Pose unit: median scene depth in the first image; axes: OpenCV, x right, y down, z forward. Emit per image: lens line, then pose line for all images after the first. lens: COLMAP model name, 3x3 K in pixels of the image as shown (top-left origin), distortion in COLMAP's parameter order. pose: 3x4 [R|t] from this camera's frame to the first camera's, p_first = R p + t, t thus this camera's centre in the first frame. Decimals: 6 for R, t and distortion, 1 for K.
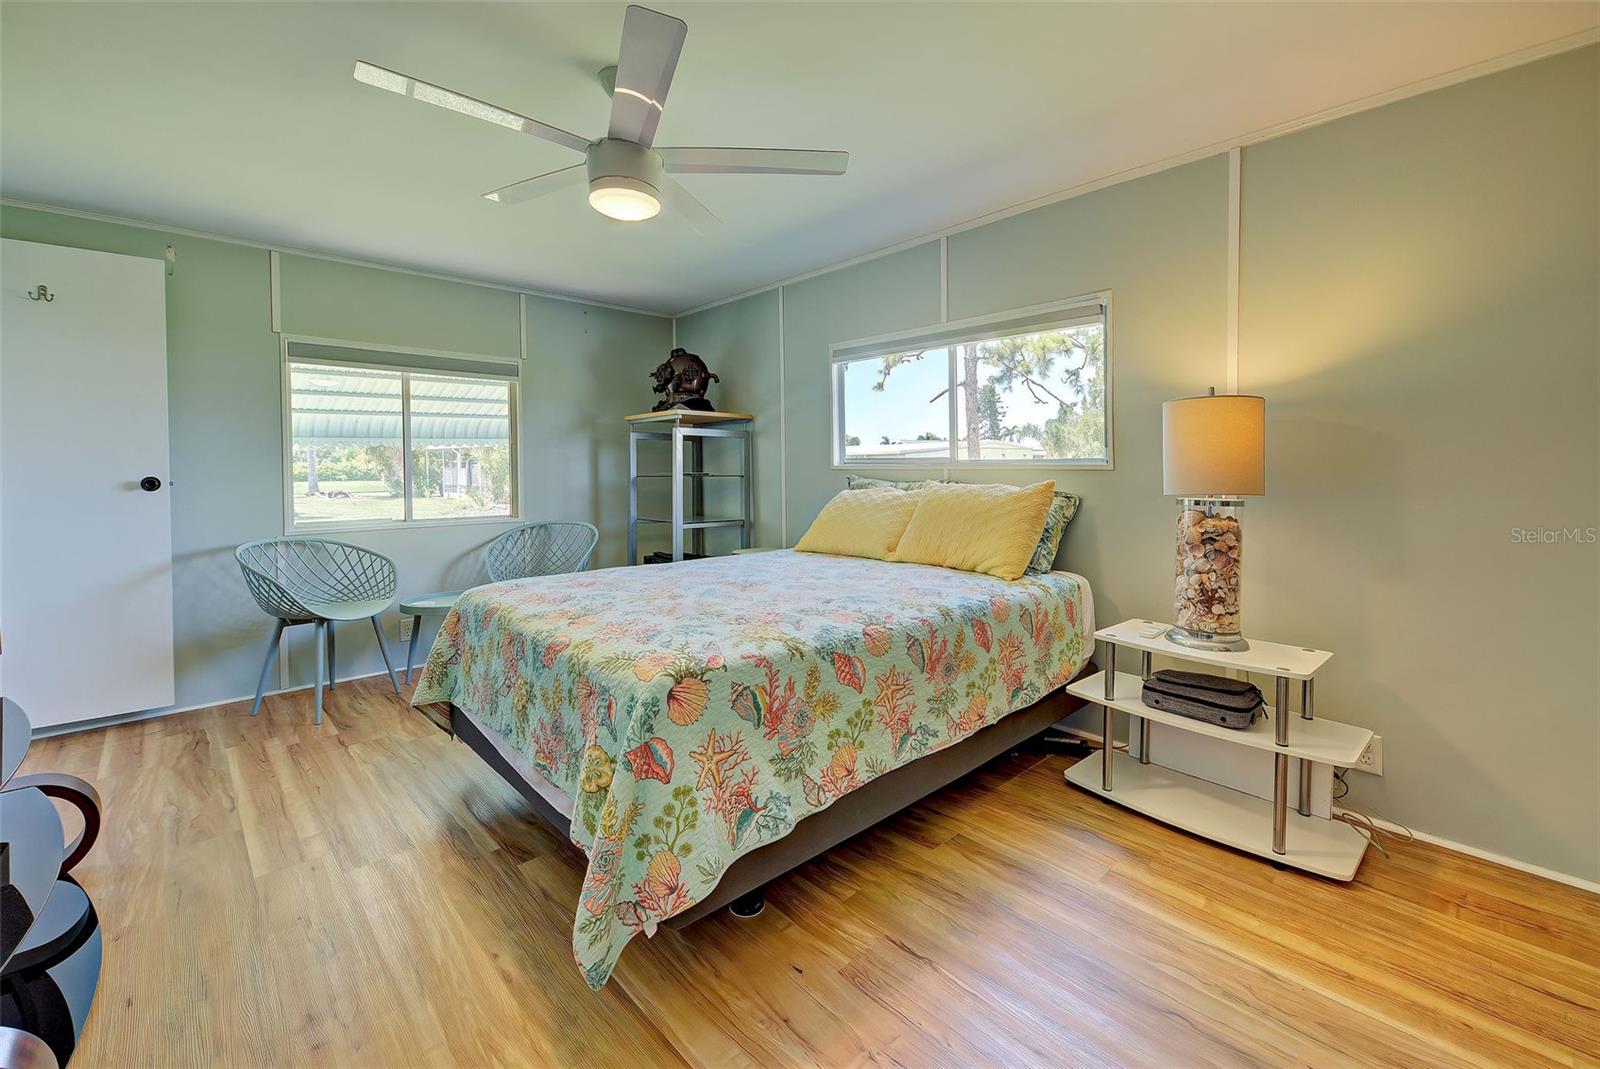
lens RADIAL K [[667.0, 0, 800.0], [0, 667.0, 490.3], [0, 0, 1]] dist [0.001350, -0.008804]
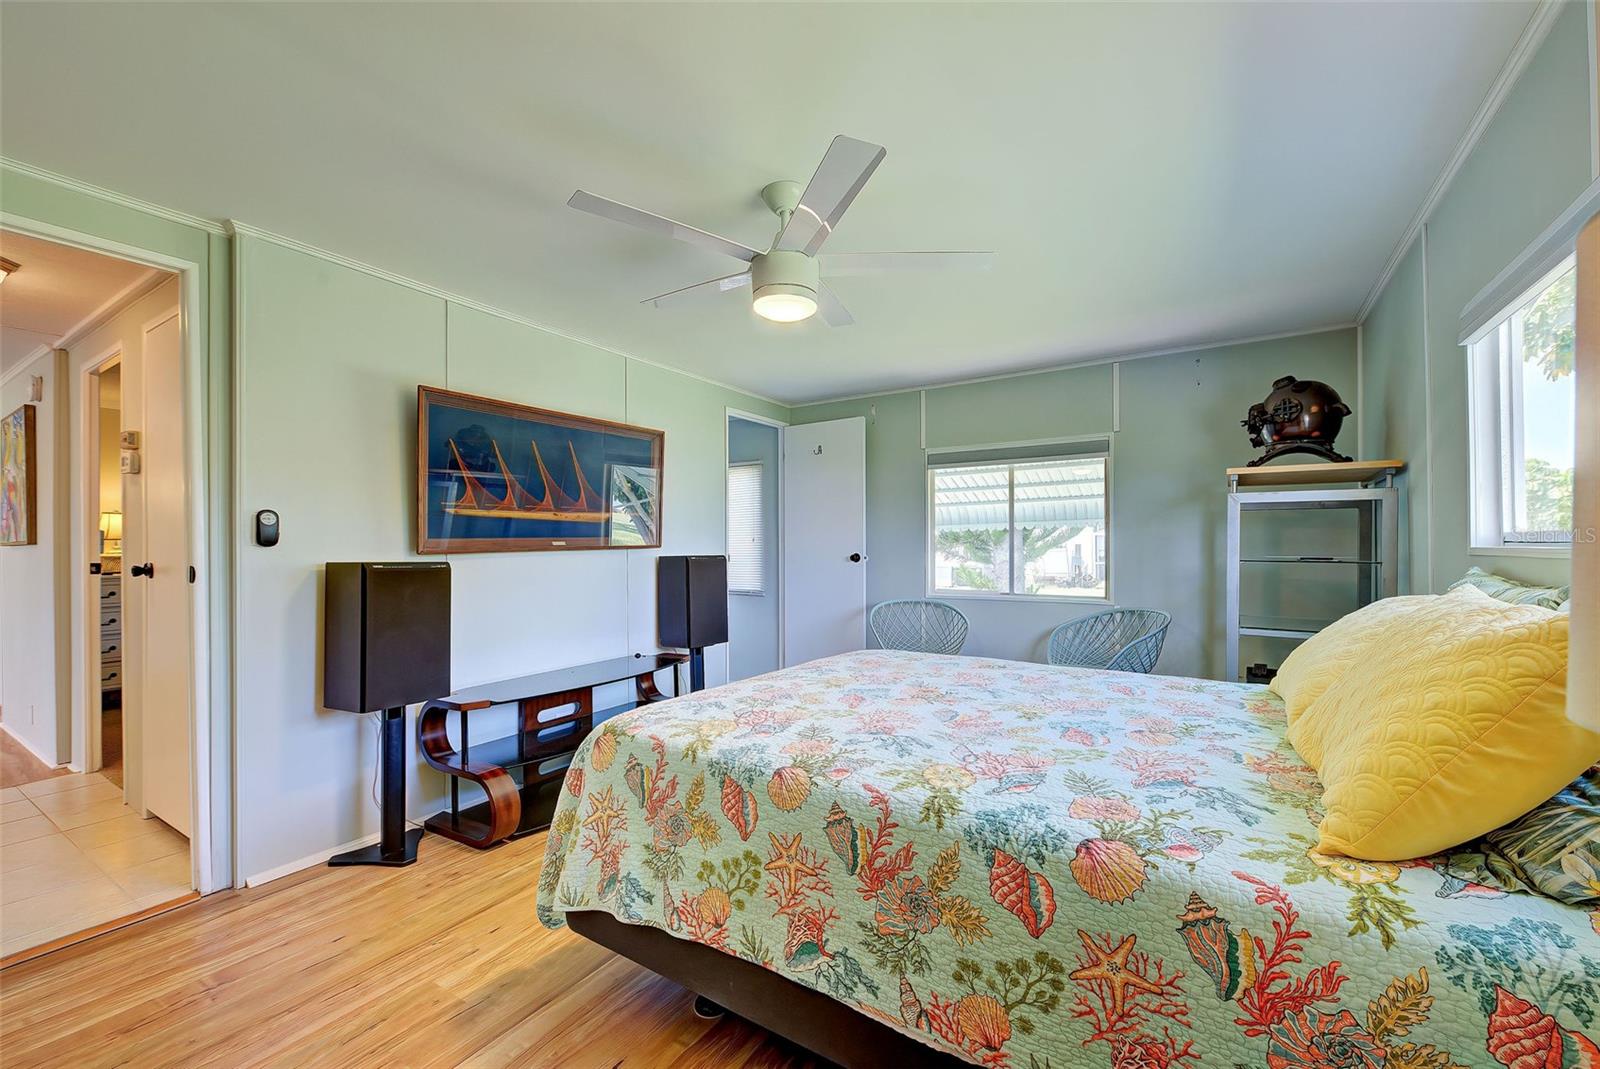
lens RADIAL K [[655.6, 0, 800.0], [0, 655.6, 534.5], [0, 0, 1]] dist [0.001666, 0.000129]
pose [[0.239701, -0.016650, -0.970704, 0.516939], [-0.028248, 0.999310, -0.024116, -0.027417], [0.970436, 0.033201, 0.239065, 0.507409]]
